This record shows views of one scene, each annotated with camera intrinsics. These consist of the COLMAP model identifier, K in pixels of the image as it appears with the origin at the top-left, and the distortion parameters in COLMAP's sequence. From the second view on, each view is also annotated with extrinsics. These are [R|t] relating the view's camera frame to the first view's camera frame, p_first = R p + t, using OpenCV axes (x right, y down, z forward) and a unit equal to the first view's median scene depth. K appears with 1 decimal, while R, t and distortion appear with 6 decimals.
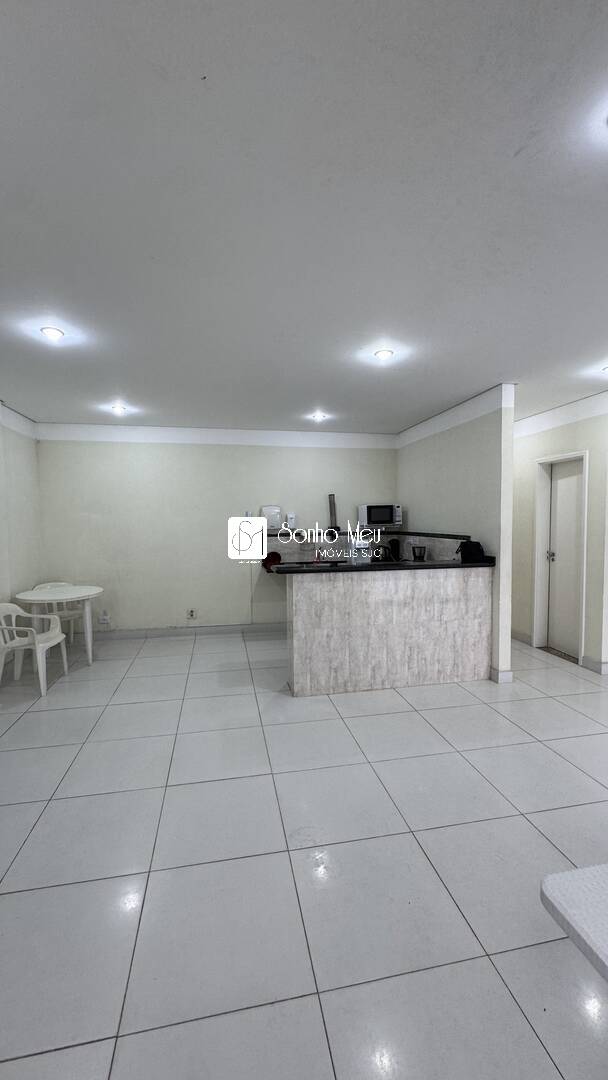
lens RADIAL K [[431.3, 0, 304.6], [0, 431.3, 540.2], [0, 0, 1]] dist [-0.004585, 0.000735]
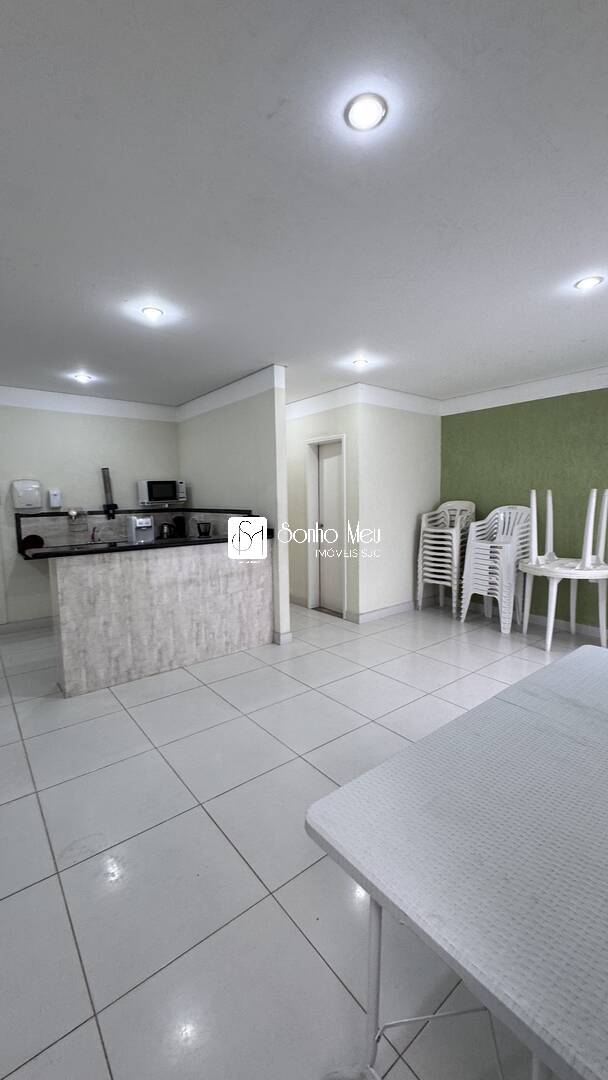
lens RADIAL K [[431.3, 0, 305.3], [0, 431.3, 540.1], [0, 0, 1]] dist [-0.004585, 0.000735]
pose [[0.887642, -0.051390, 0.457658, 0.021162], [0.029917, 0.998090, 0.054048, 0.010958], [-0.459561, -0.034283, 0.887484, 0.013951]]
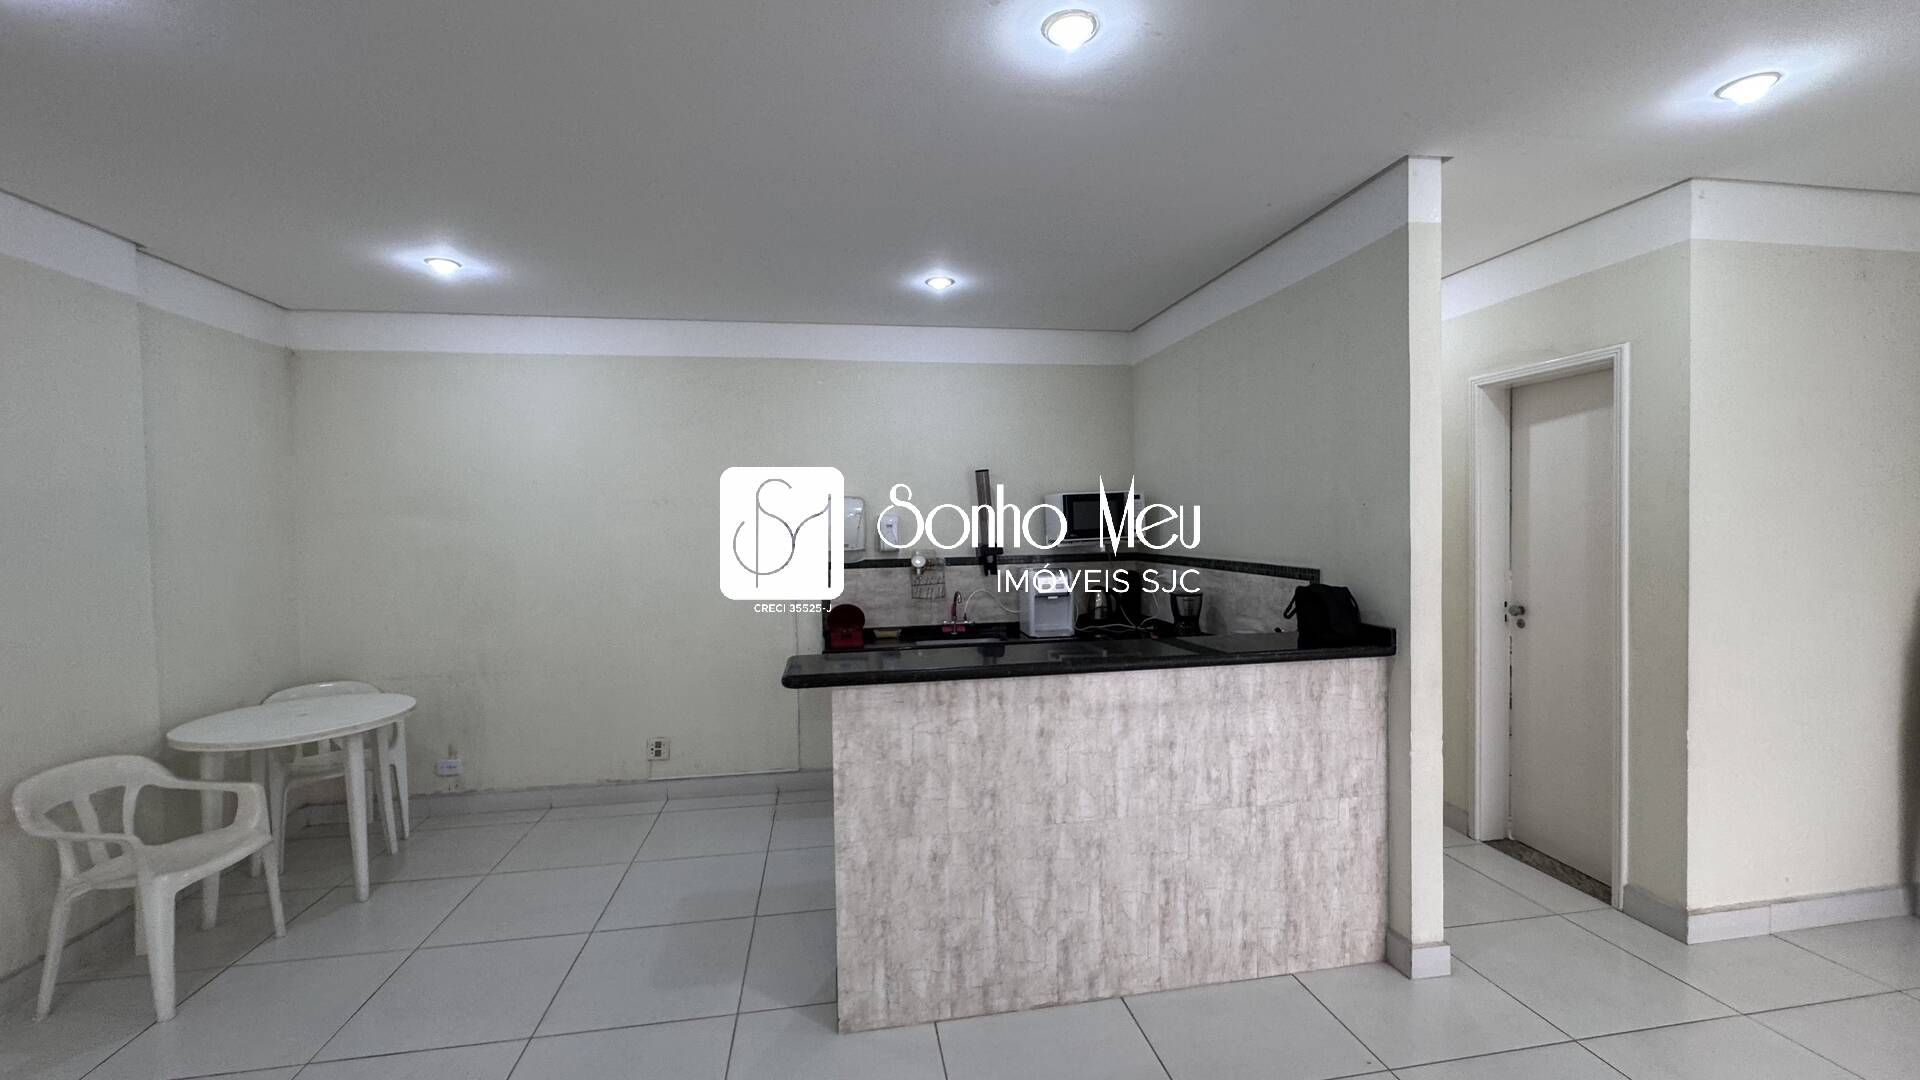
lens RADIAL K [[766.8, 0, 961.4], [0, 766.8, 541.9], [0, 0, 1]] dist [-0.004585, 0.000735]
pose [[0.999652, -0.008758, -0.024875, 0.089185], [0.008216, 0.999728, -0.021811, -0.025153], [0.025059, 0.021599, 0.999453, 0.337230]]
